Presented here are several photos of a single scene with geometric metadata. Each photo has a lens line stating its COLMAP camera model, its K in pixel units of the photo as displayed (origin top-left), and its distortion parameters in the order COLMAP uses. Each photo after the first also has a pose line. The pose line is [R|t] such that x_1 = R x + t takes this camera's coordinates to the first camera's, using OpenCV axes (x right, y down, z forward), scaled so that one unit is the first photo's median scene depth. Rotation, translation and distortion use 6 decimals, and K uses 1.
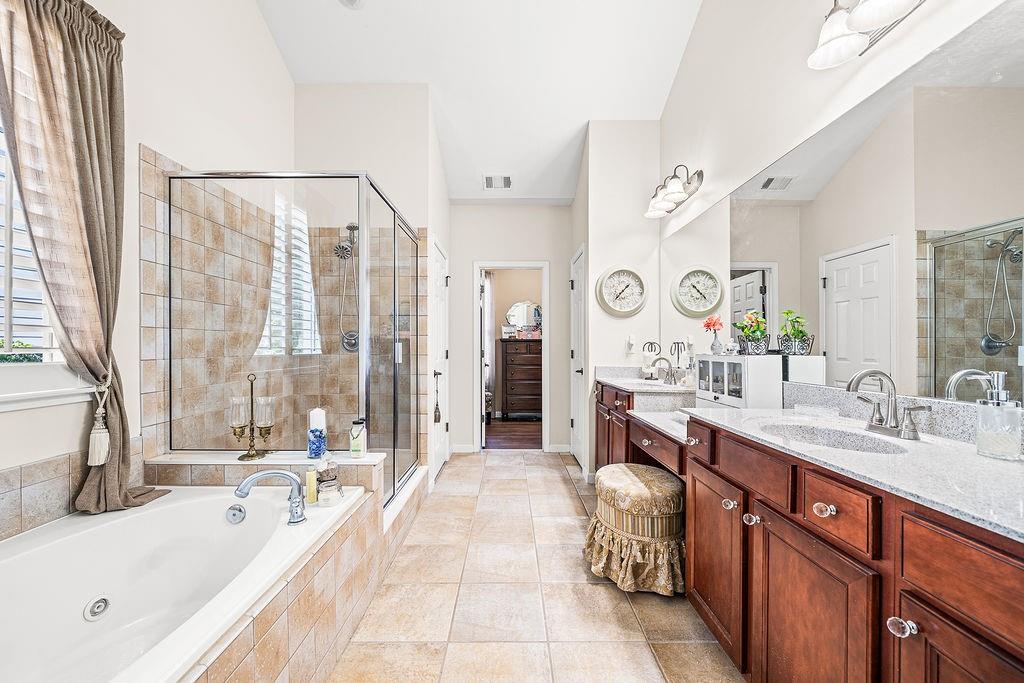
lens RADIAL K [[406.5, 0, 510.4], [0, 406.5, 347.1], [0, 0, 1]] dist [-0.000092, -0.000038]
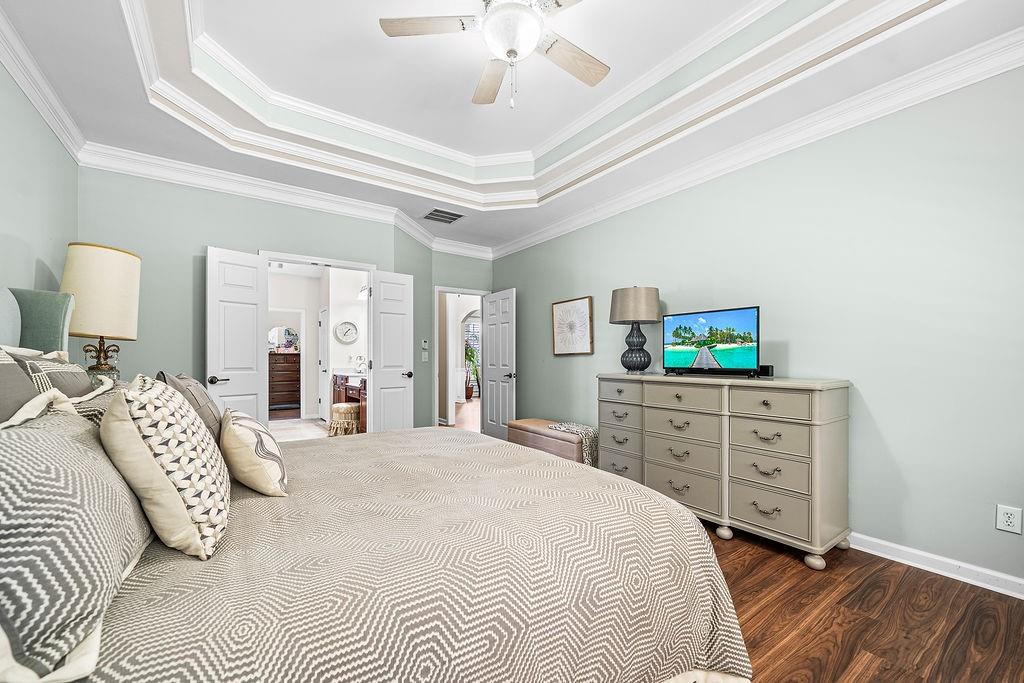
lens RADIAL K [[415.9, 0, 517.2], [0, 415.9, 354.6], [0, 0, 1]] dist [0.000575, 0.000035]
pose [[0.816810, 0.001672, 0.576905, -0.405612], [0.001638, 0.999985, -0.005217, -0.014570], [-0.576905, 0.005206, 0.816795, -2.099012]]
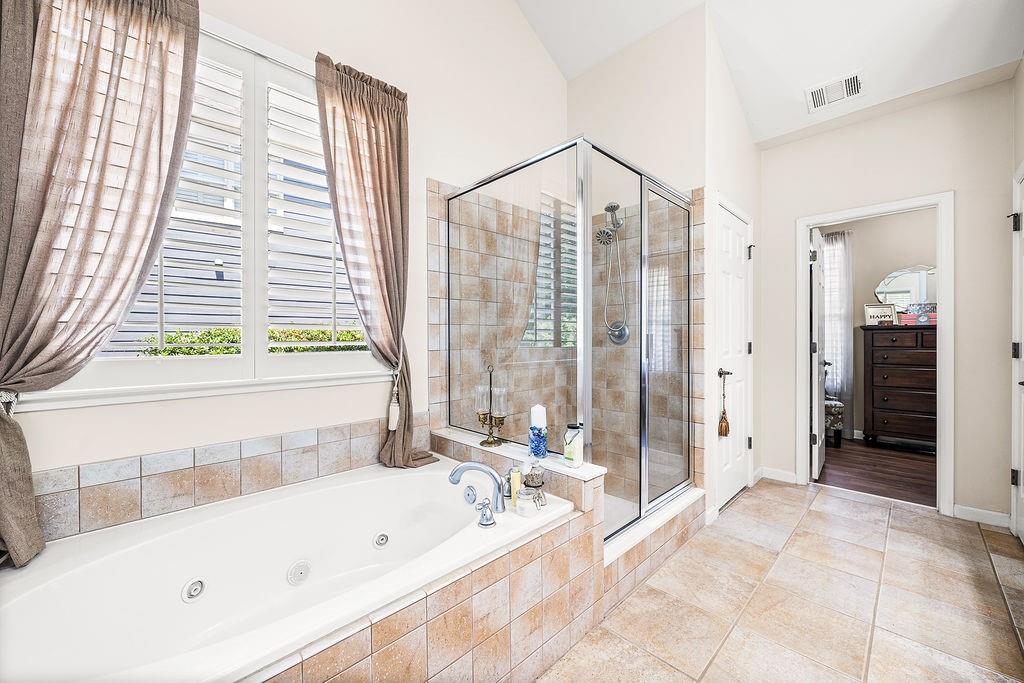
lens RADIAL K [[396.9, 0, 512.0], [0, 396.9, 341.5], [0, 0, 1]] dist [-0.000886, -0.000185]
pose [[0.692321, 0.000852, -0.721589, 0.142985], [0.005085, 0.999969, 0.006059, -0.002058], [0.721572, -0.007863, 0.692295, 0.312057]]
